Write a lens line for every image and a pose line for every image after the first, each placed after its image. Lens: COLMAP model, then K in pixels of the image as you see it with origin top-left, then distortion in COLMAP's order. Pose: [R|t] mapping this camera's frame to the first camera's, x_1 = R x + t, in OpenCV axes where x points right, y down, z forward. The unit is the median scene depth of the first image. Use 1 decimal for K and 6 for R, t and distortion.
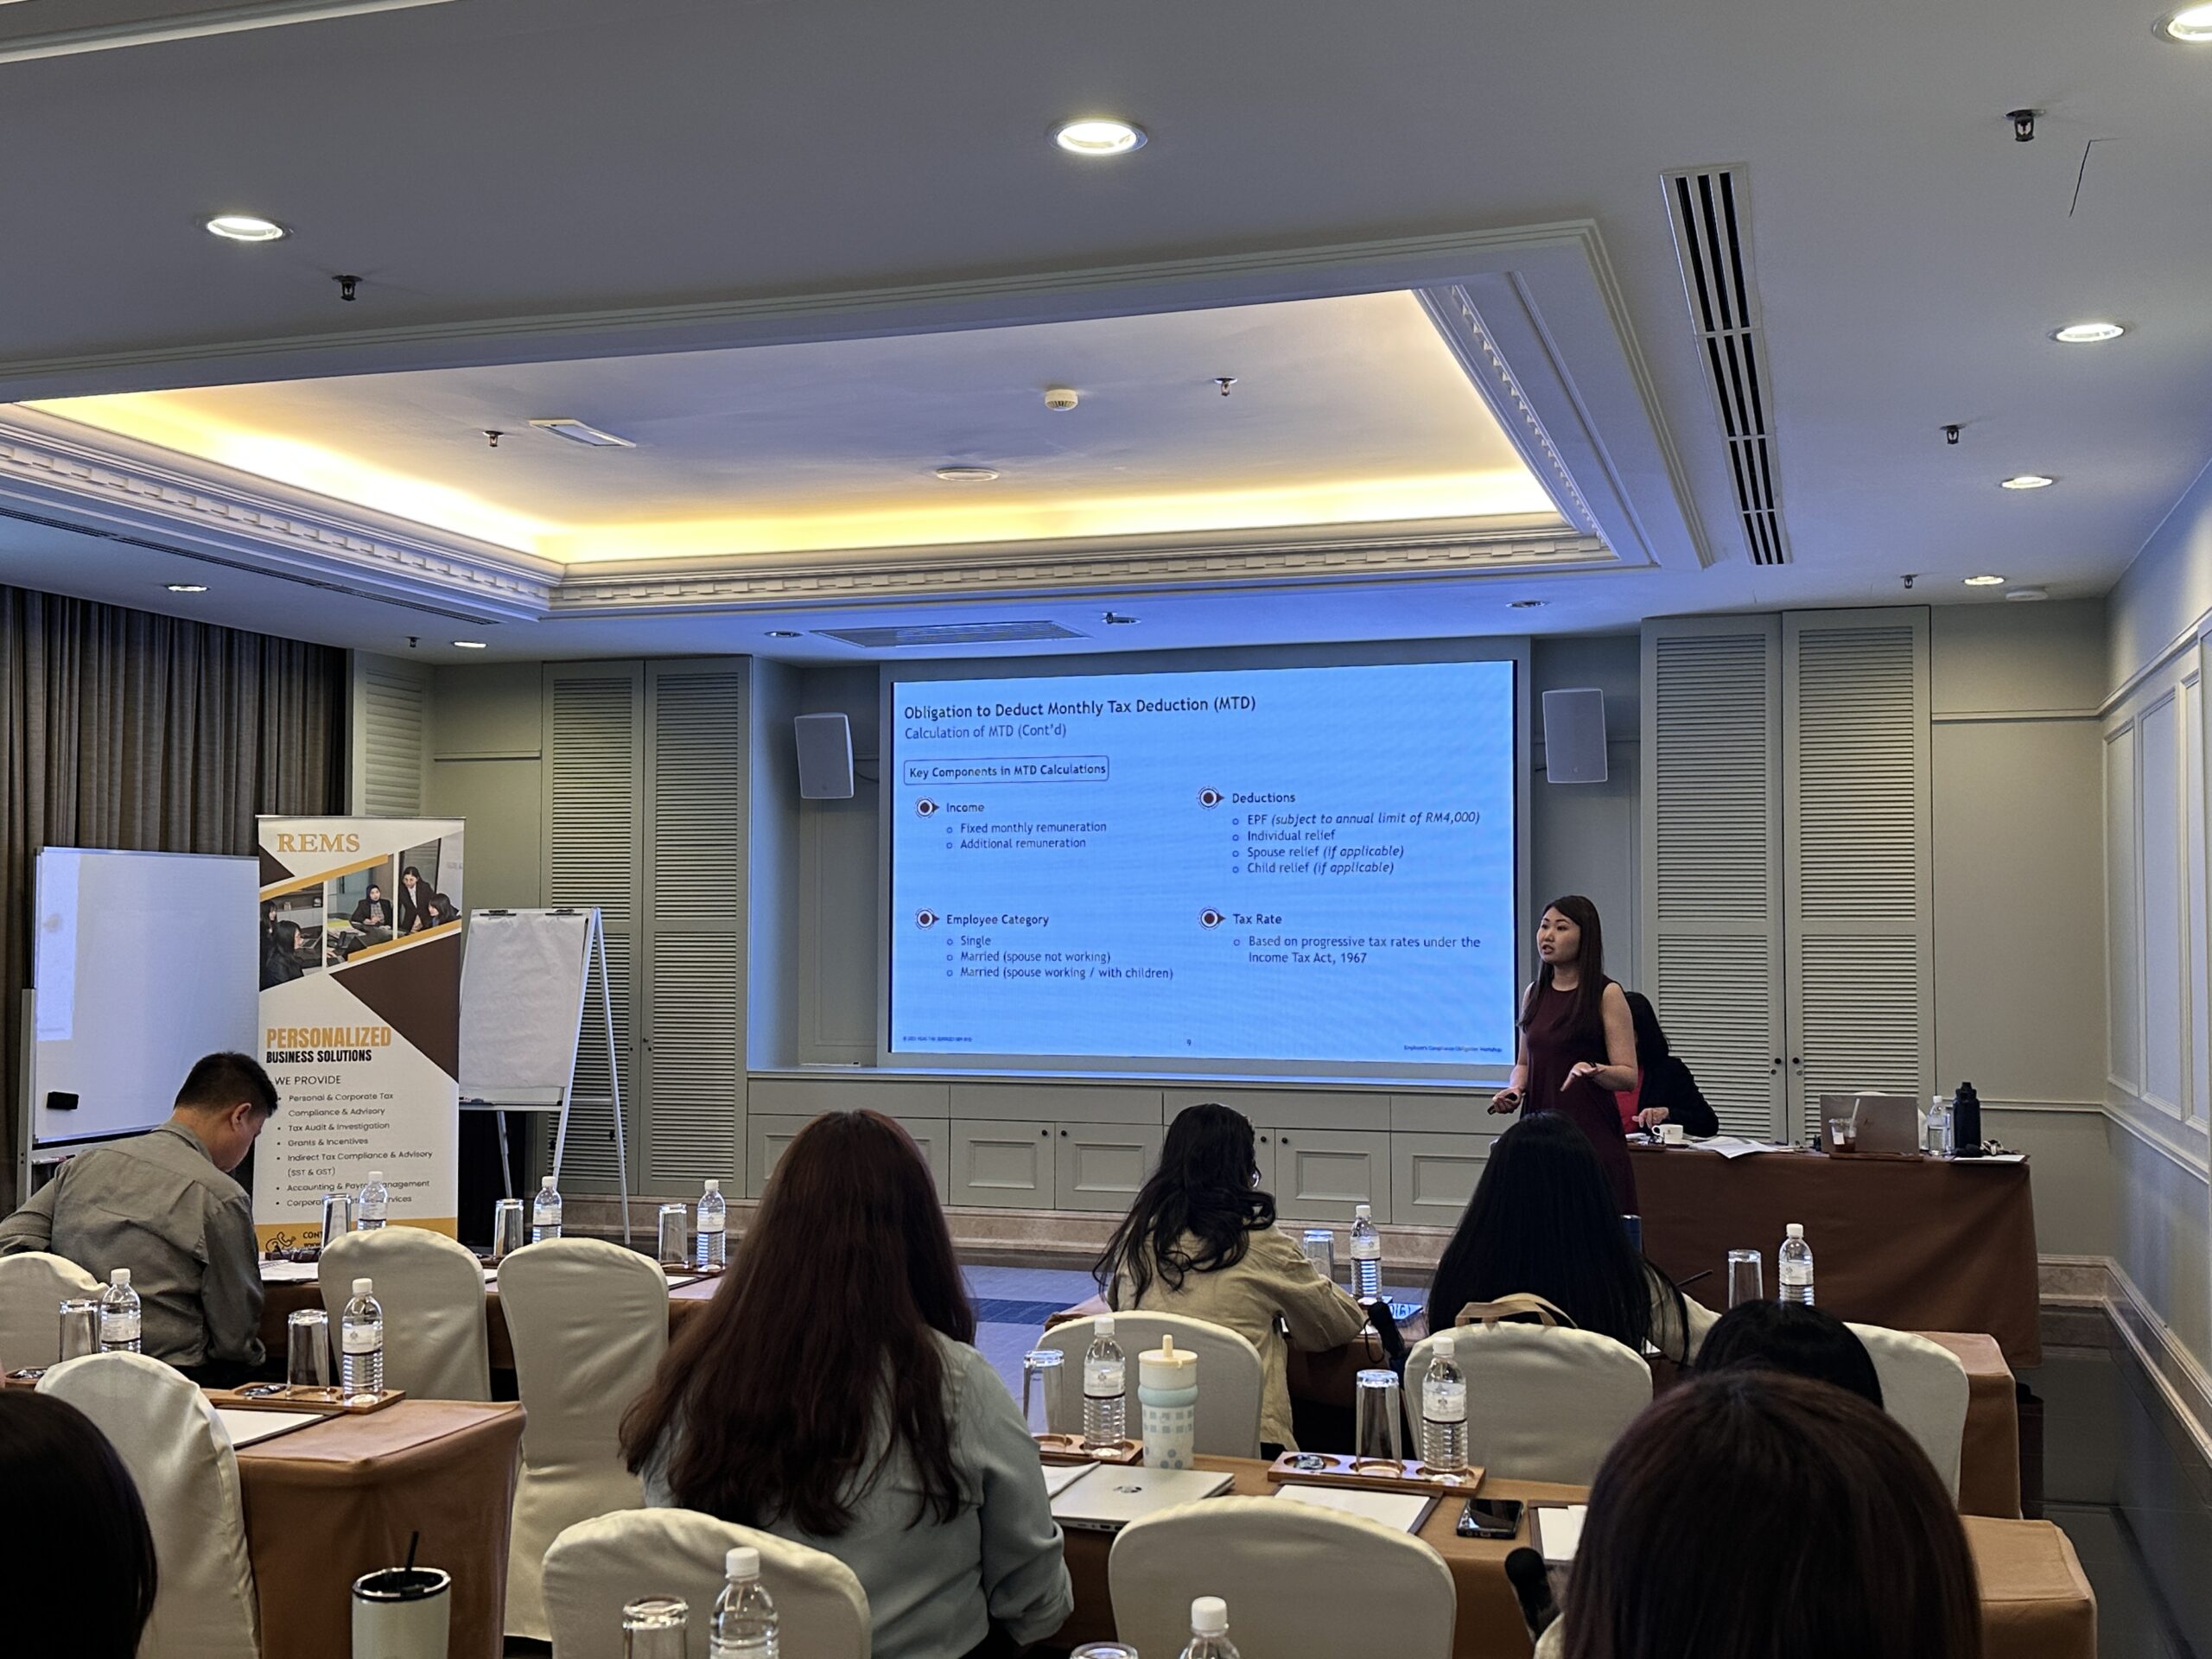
lens RADIAL K [[2245.5, 0, 1116.5], [0, 2245.5, 834.6], [0, 0, 1]] dist [0.136442, 0.000000]
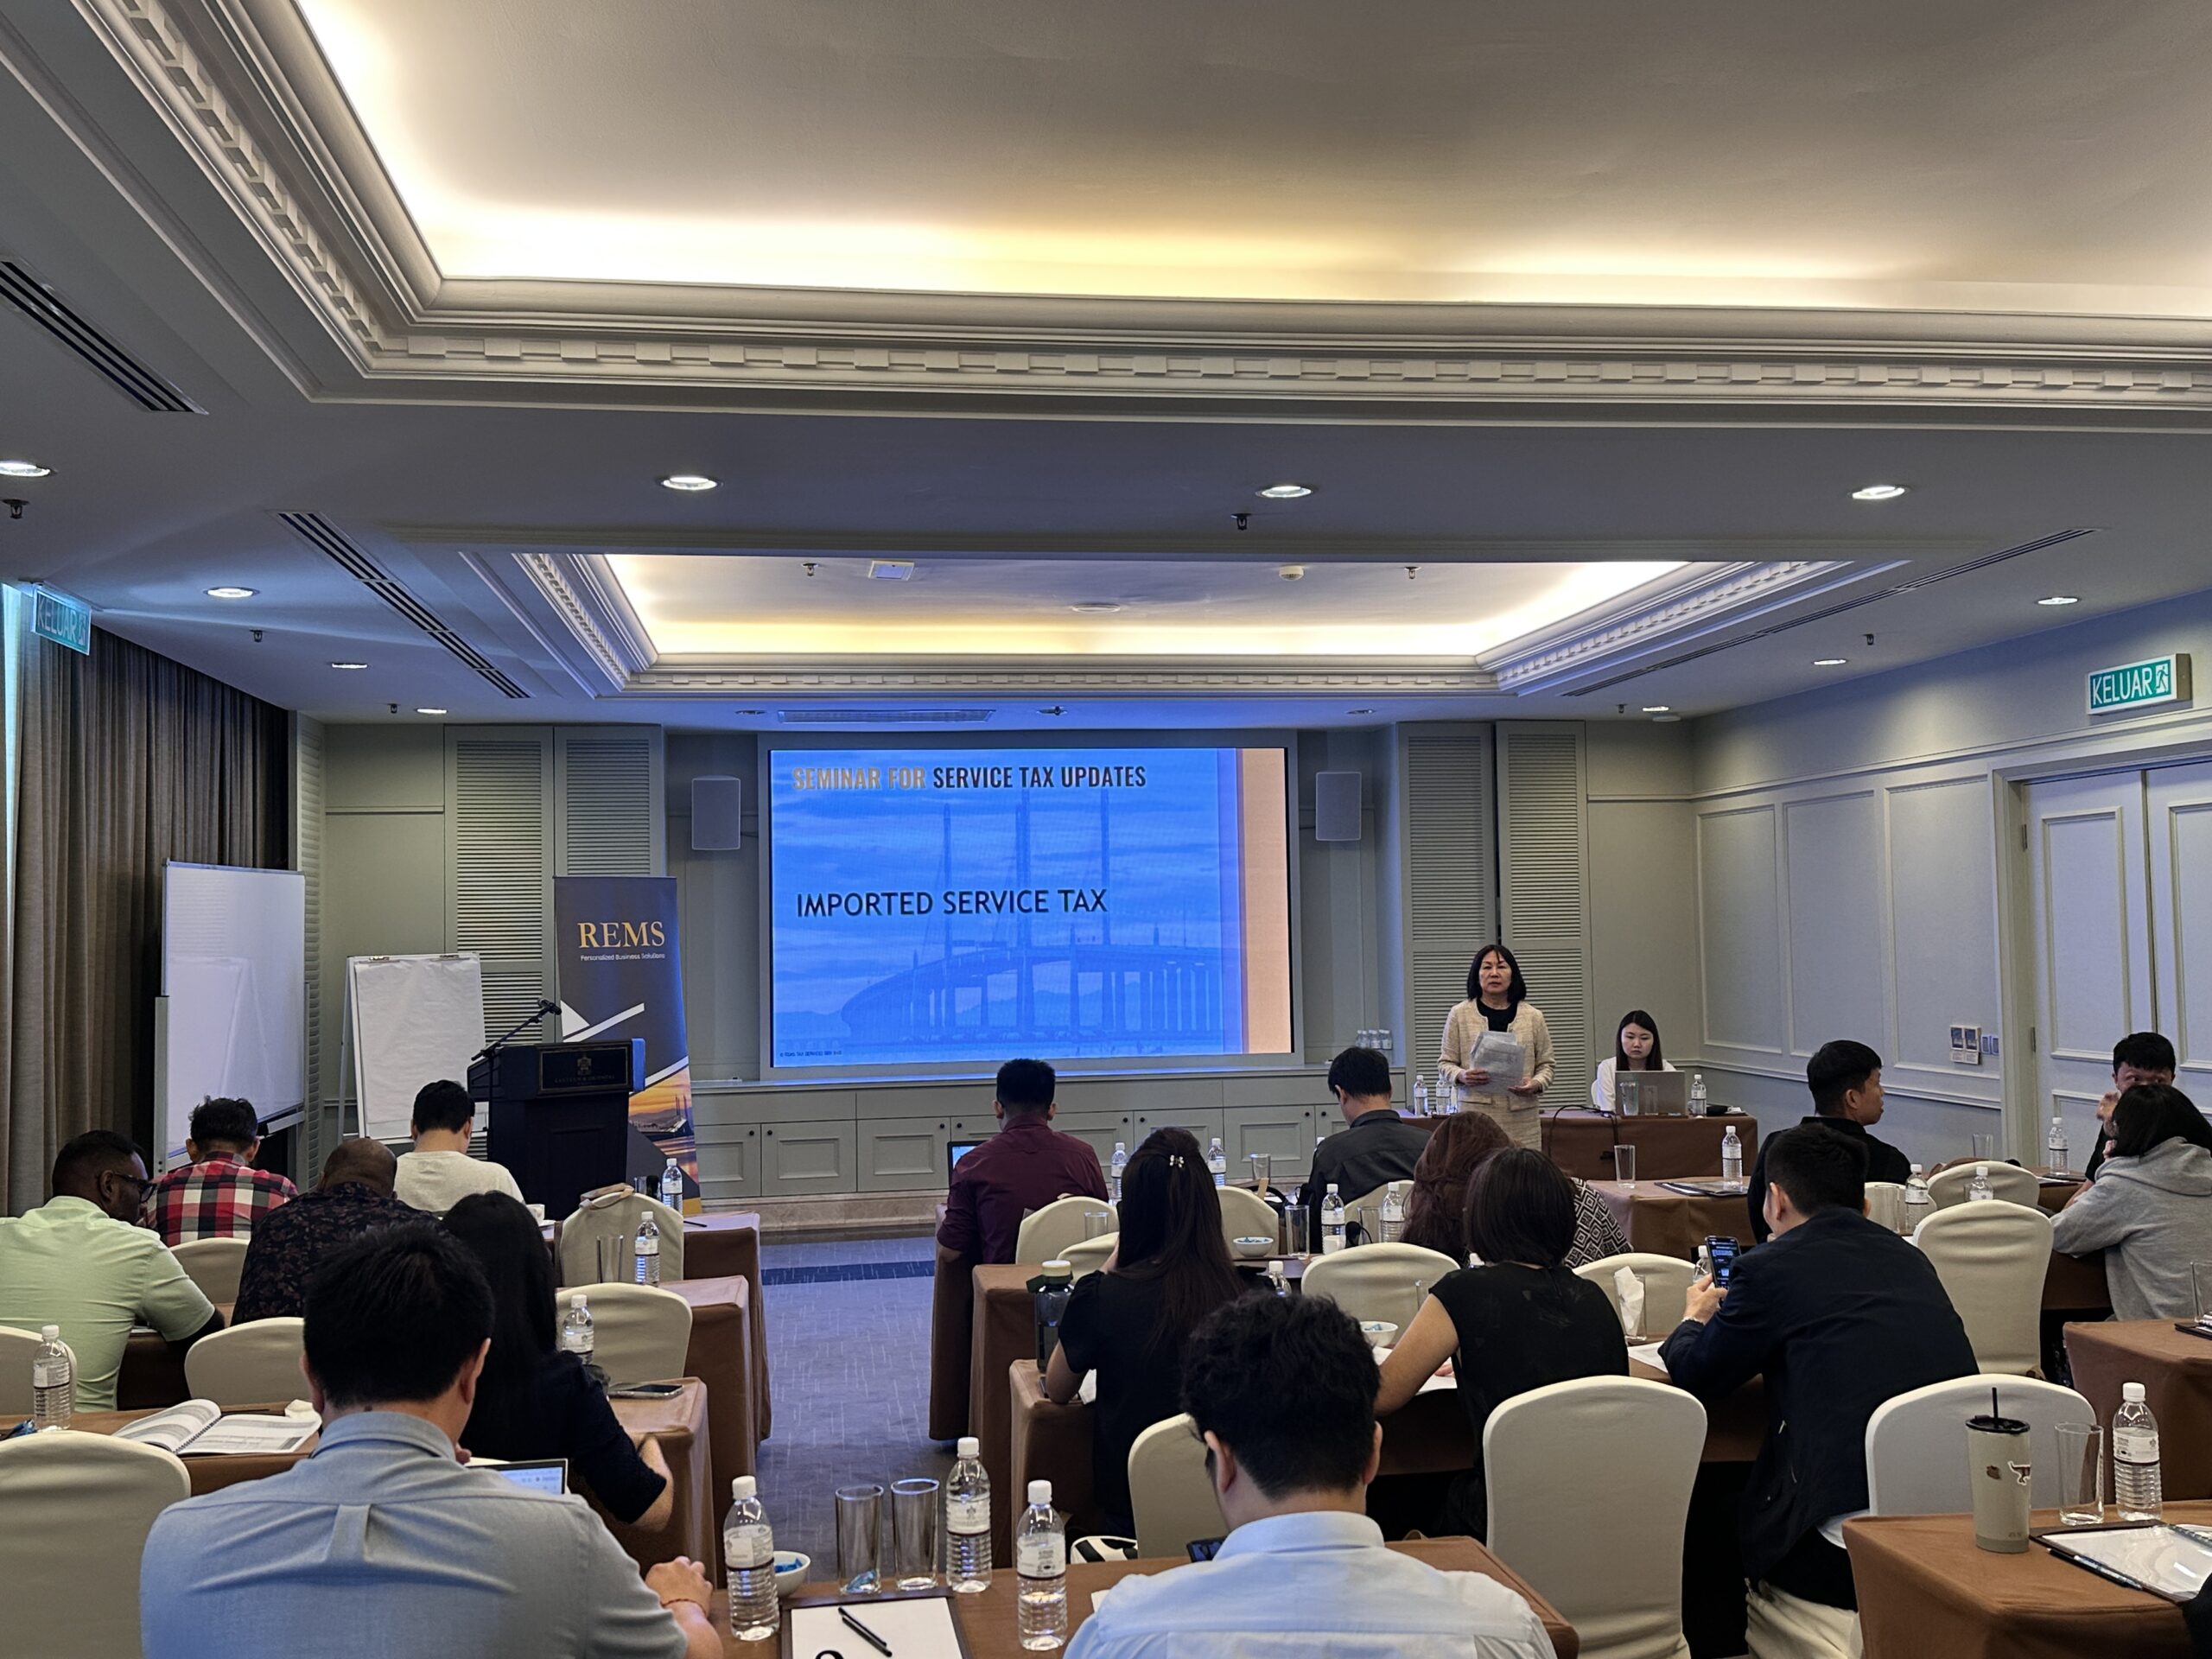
lens RADIAL K [[2079.0, 0, 1106.9], [0, 2079.0, 841.4], [0, 0, 1]] dist [0.107735, 0.000000]
pose [[0.901377, 0.001017, 0.433034, -0.484533], [0.001155, 0.999988, -0.004753, -0.017711], [-0.433034, 0.004784, 0.901365, -0.060832]]
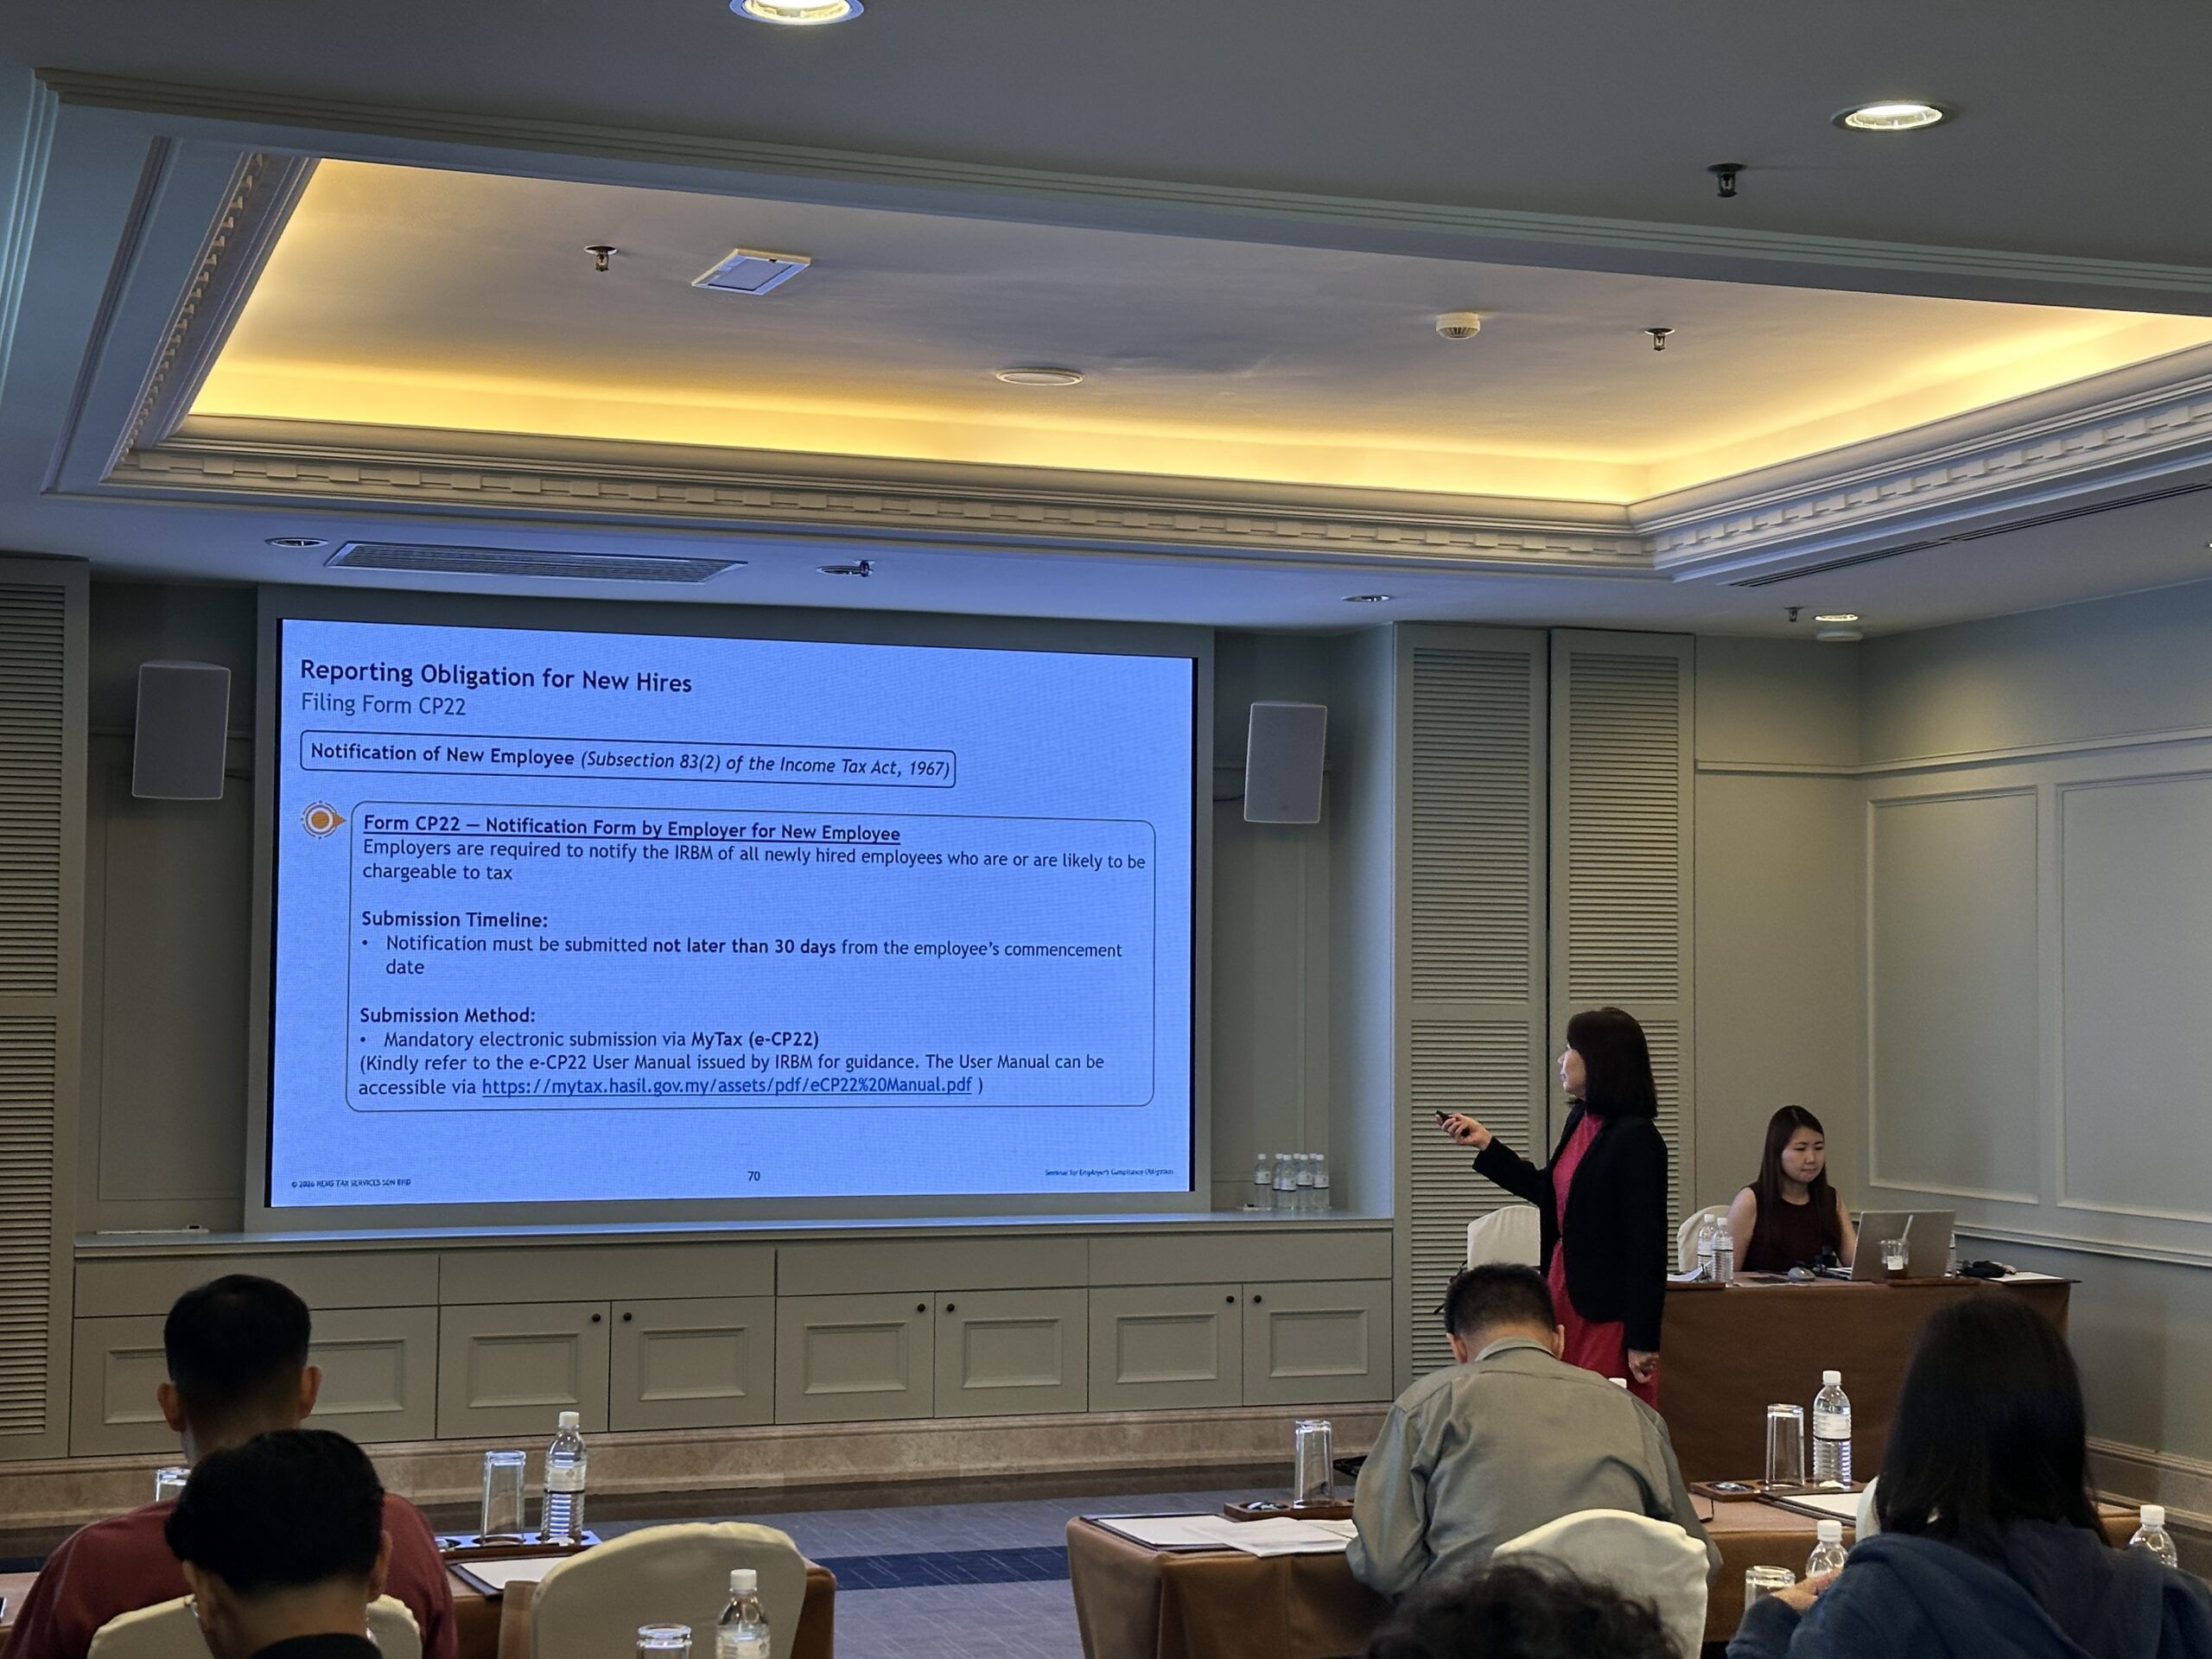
lens RADIAL K [[3377.9, 0, 1078.2], [0, 3377.9, 851.6], [0, 0, 1]] dist [0.152316, 0.000000]
pose [[0.799704, 0.028160, 0.599733, -0.578928], [-0.031026, 0.999503, -0.005559, -0.005008], [-0.599592, -0.014162, 0.800181, 0.121855]]
